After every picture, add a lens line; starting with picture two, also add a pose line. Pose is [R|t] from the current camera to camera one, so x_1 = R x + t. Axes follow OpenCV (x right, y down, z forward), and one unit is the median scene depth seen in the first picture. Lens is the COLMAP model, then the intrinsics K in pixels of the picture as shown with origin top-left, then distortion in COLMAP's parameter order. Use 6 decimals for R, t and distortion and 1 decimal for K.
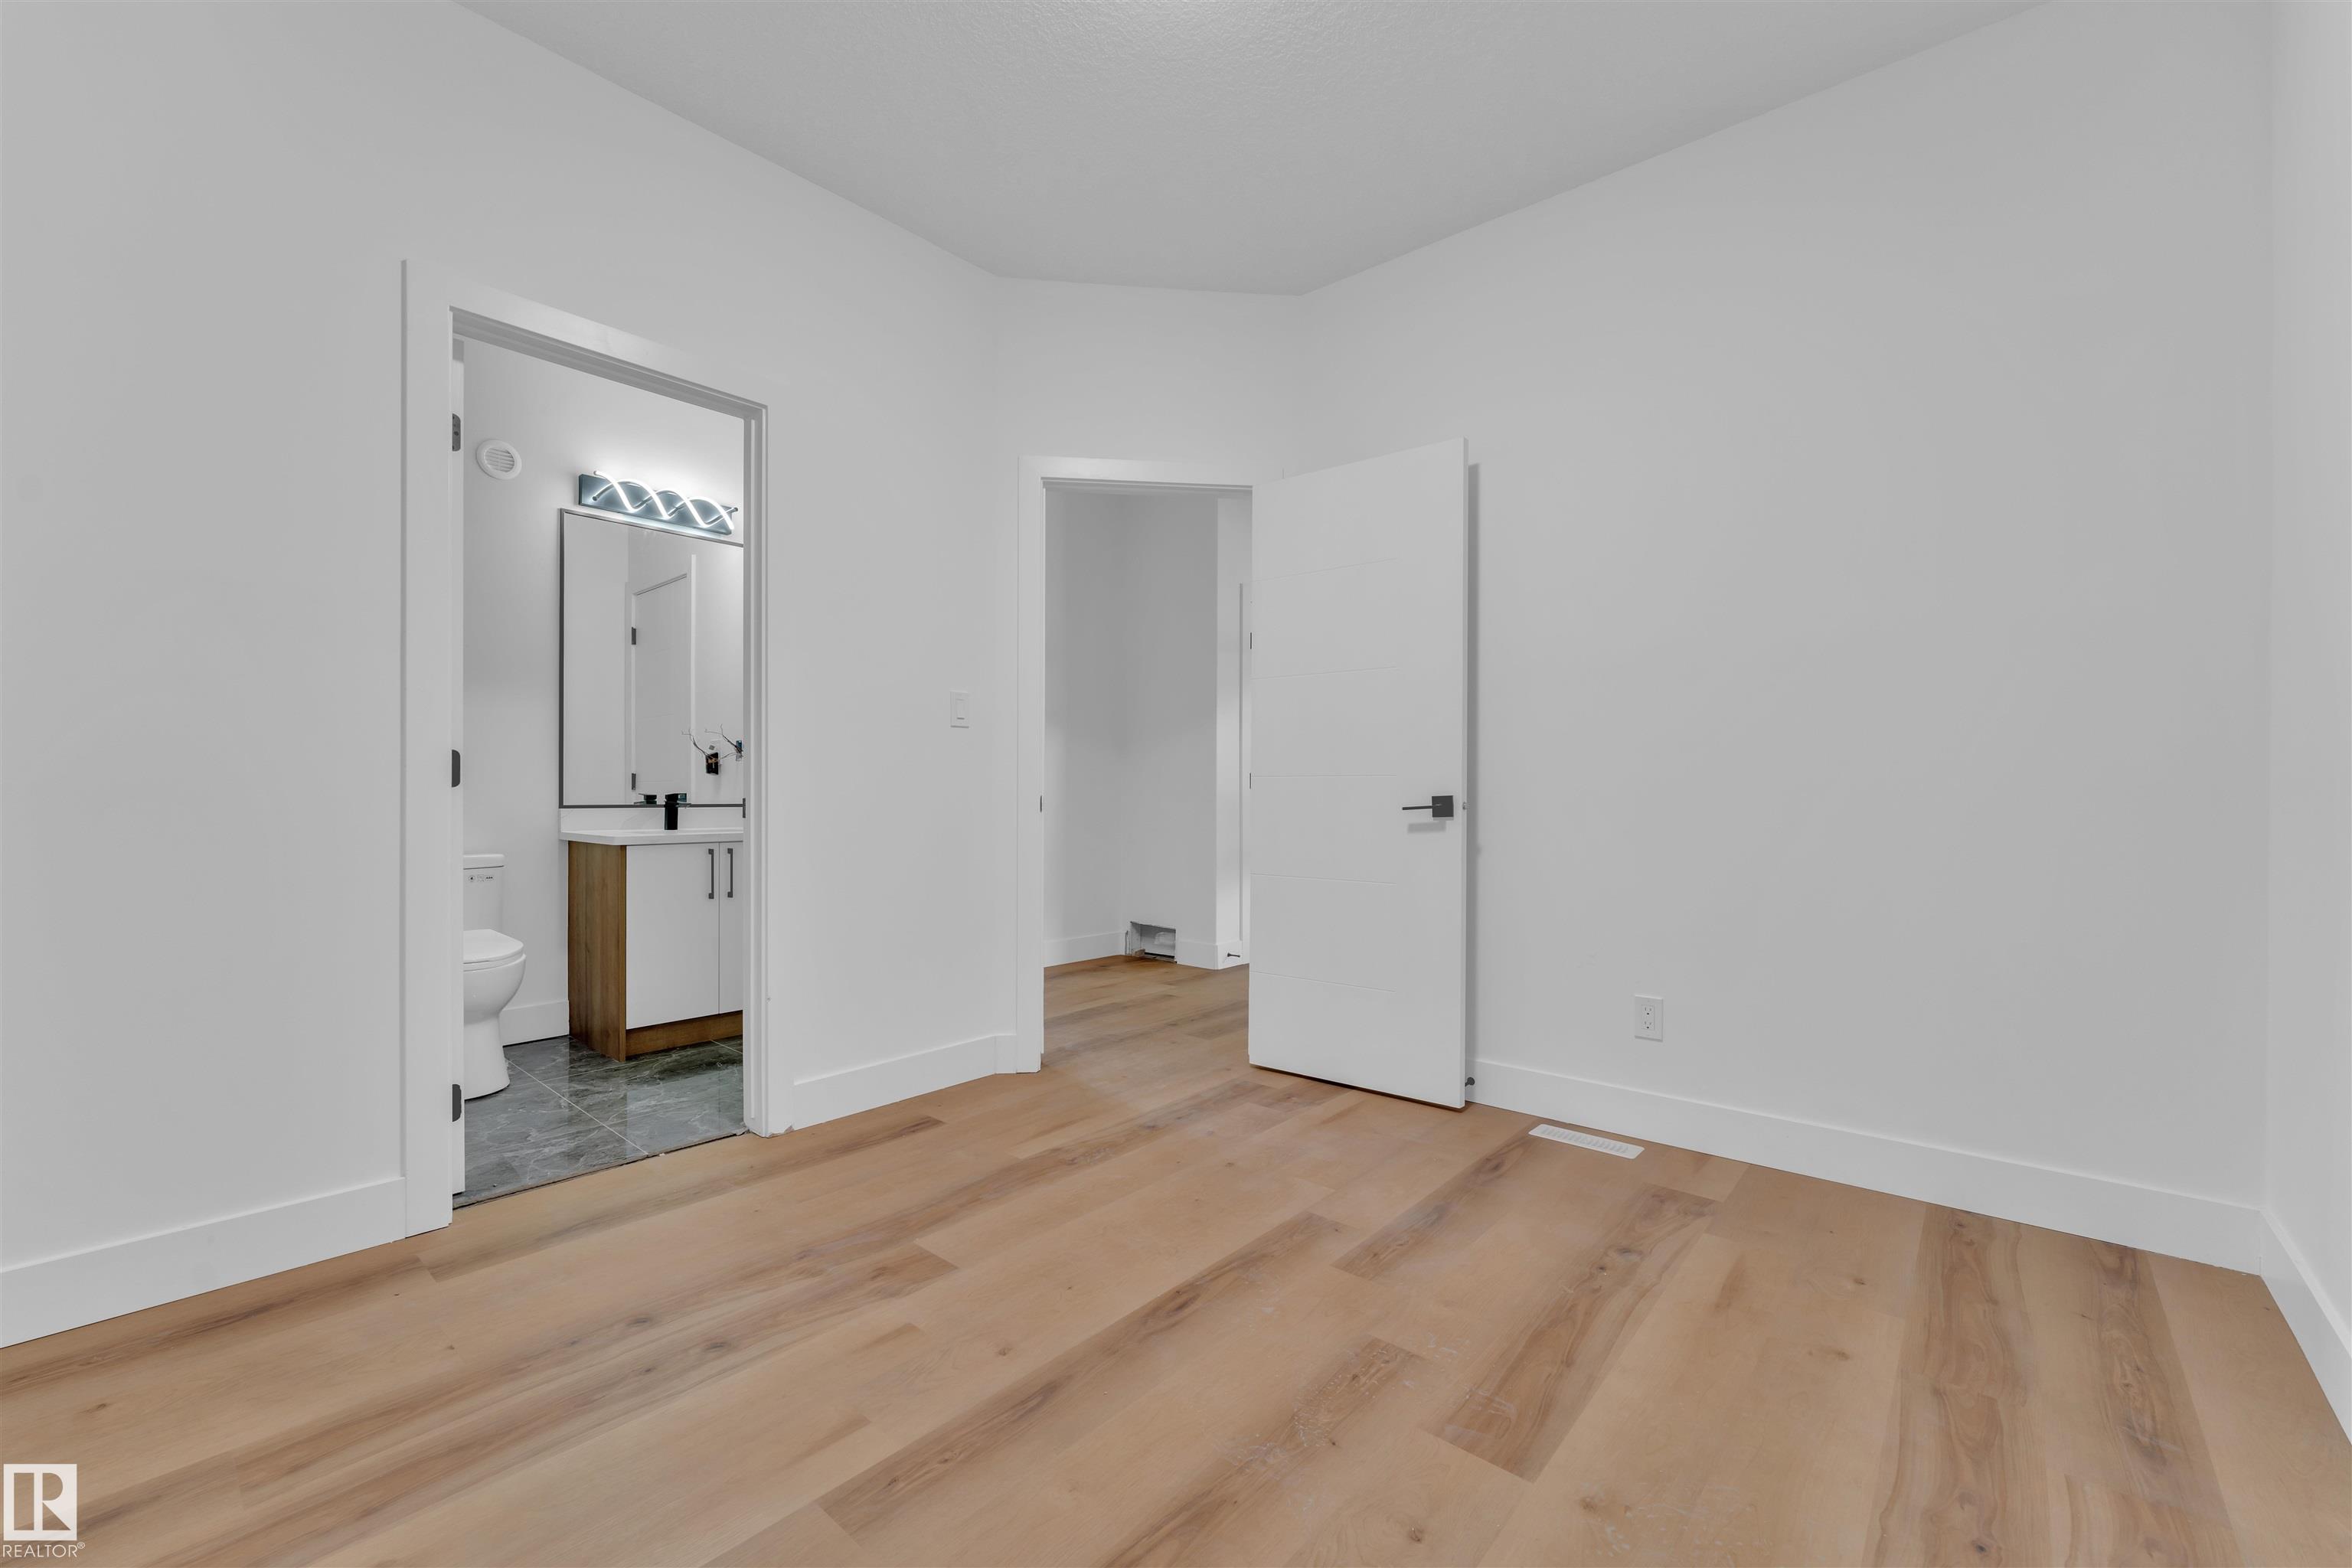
lens RADIAL K [[952.3, 0, 1175.7], [0, 952.3, 789.3], [0, 0, 1]] dist [0.000138, 0.000012]
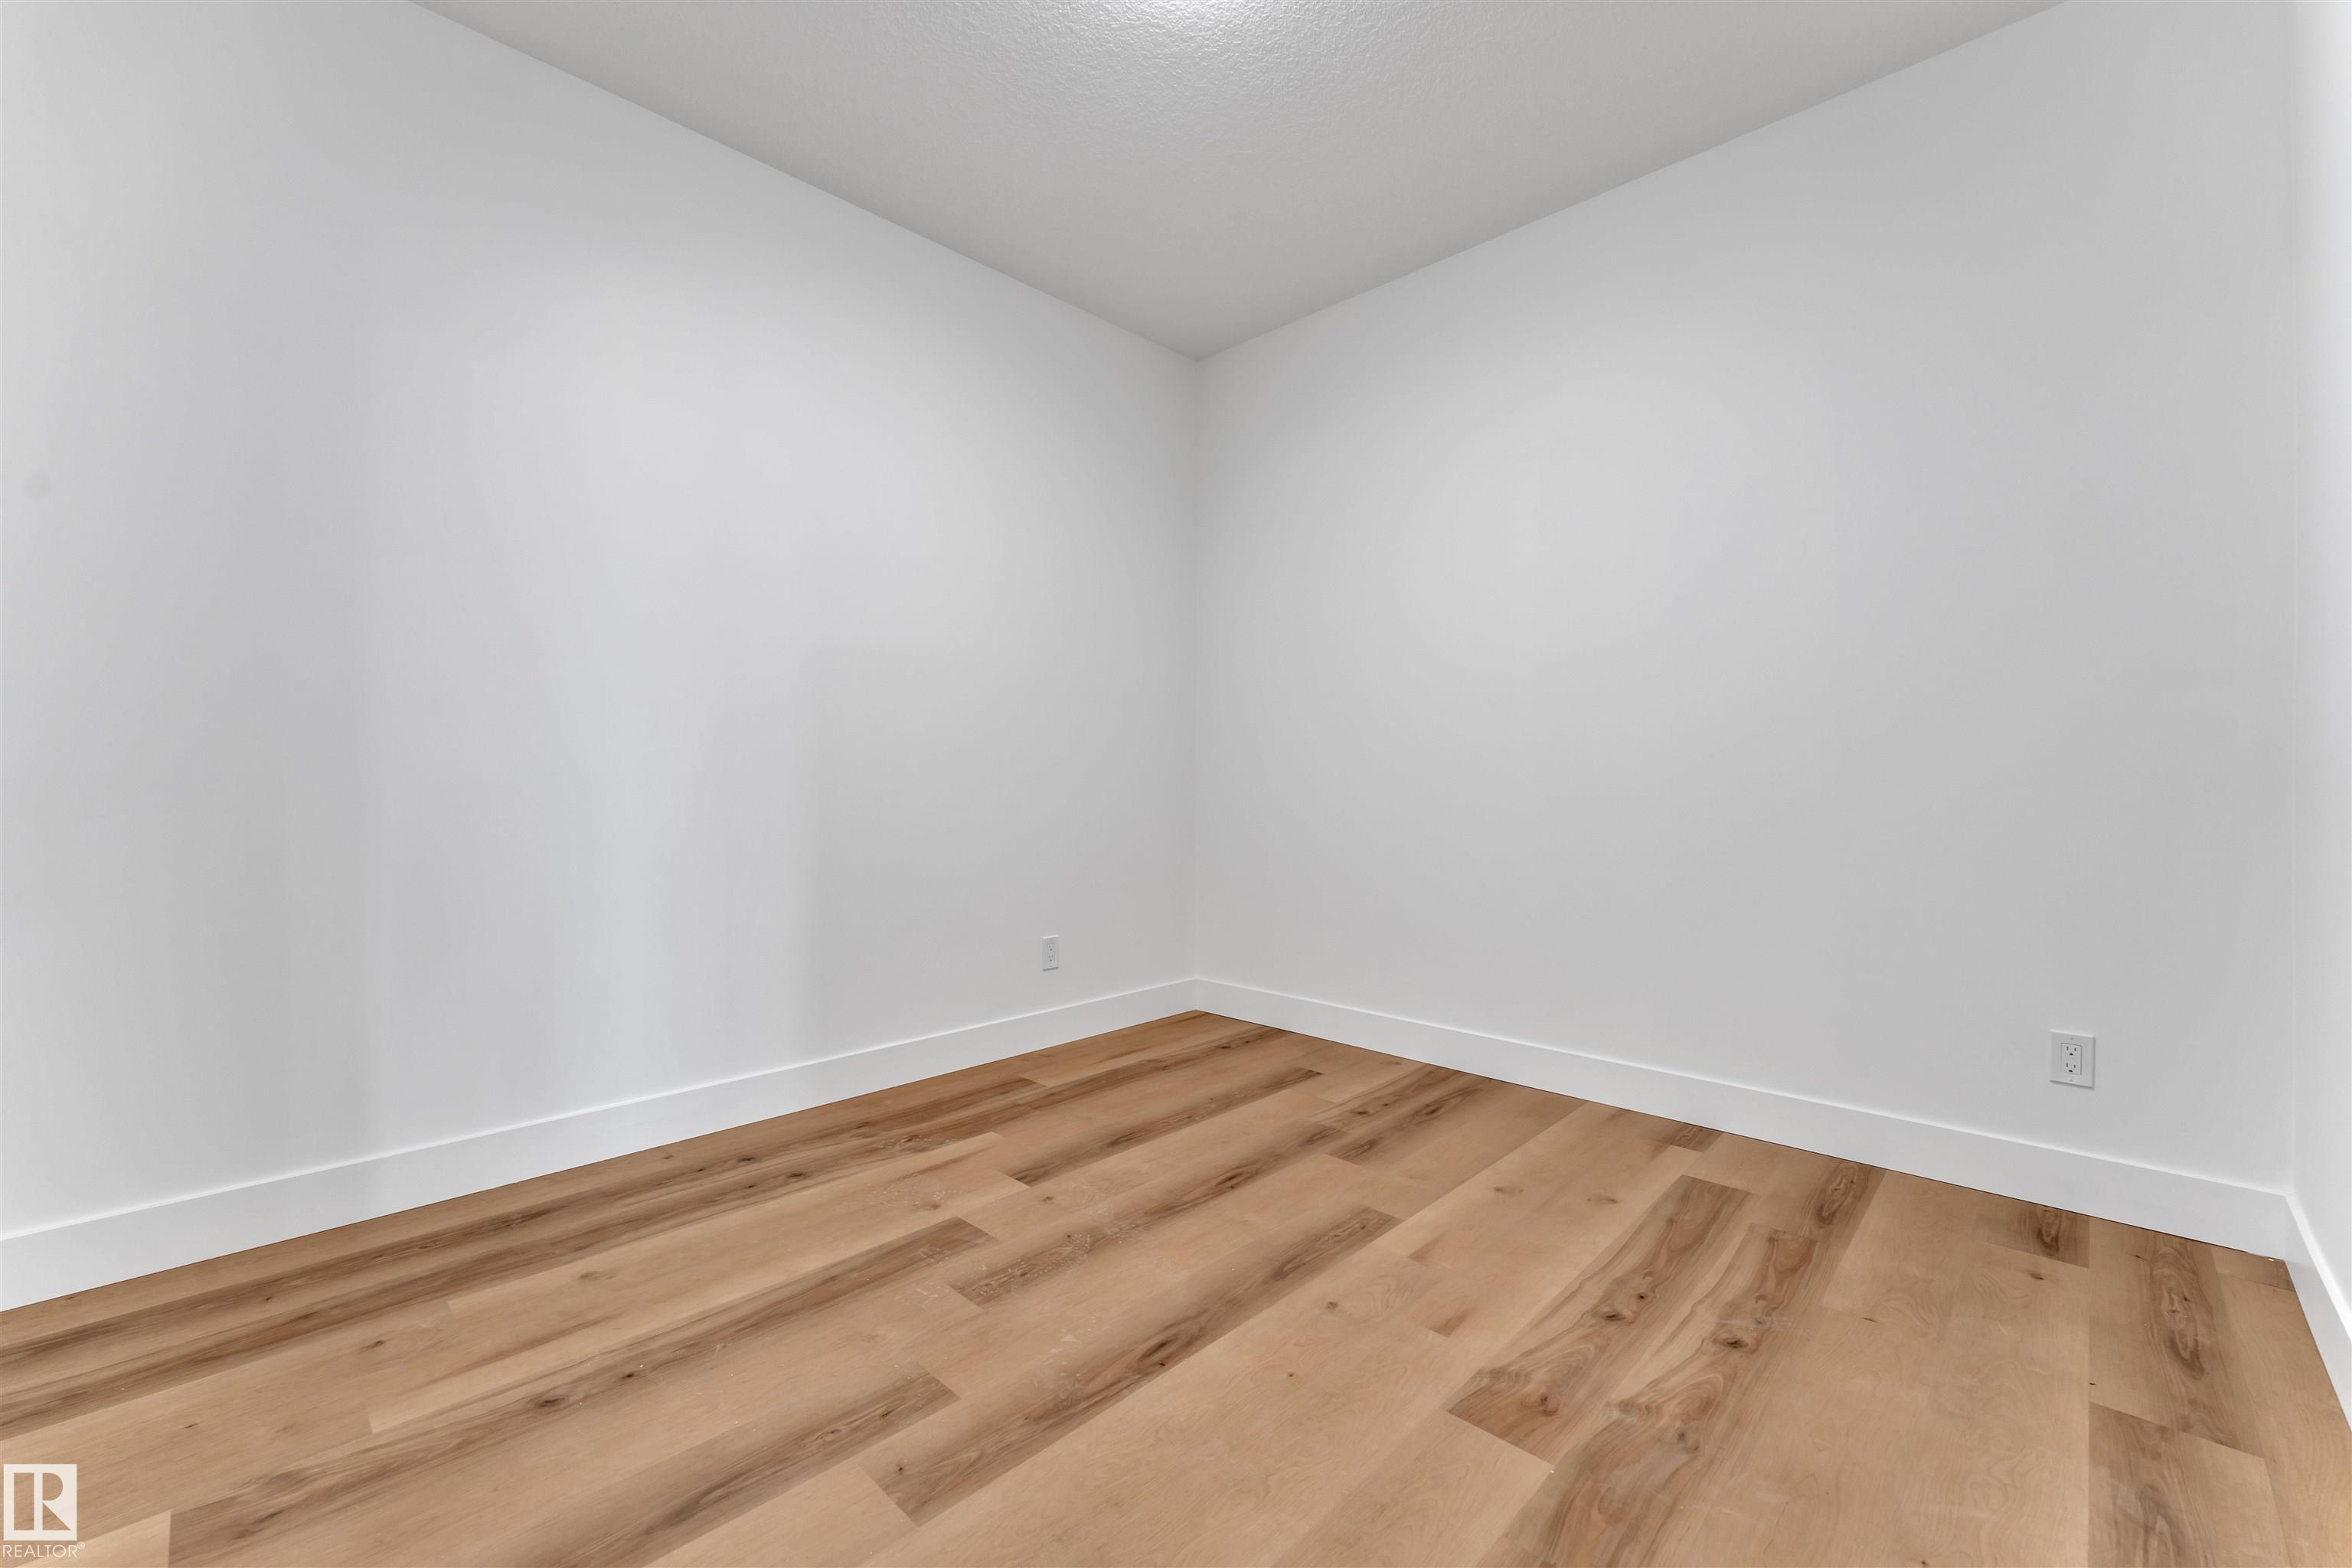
lens RADIAL K [[952.3, 0, 1176.4], [0, 952.3, 782.4], [0, 0, 1]] dist [0.000138, 0.000012]
pose [[-0.998590, -0.003128, 0.052984, -0.056722], [-0.003189, 0.999994, -0.001069, 0.004989], [-0.052980, -0.001237, -0.998595, 1.962207]]
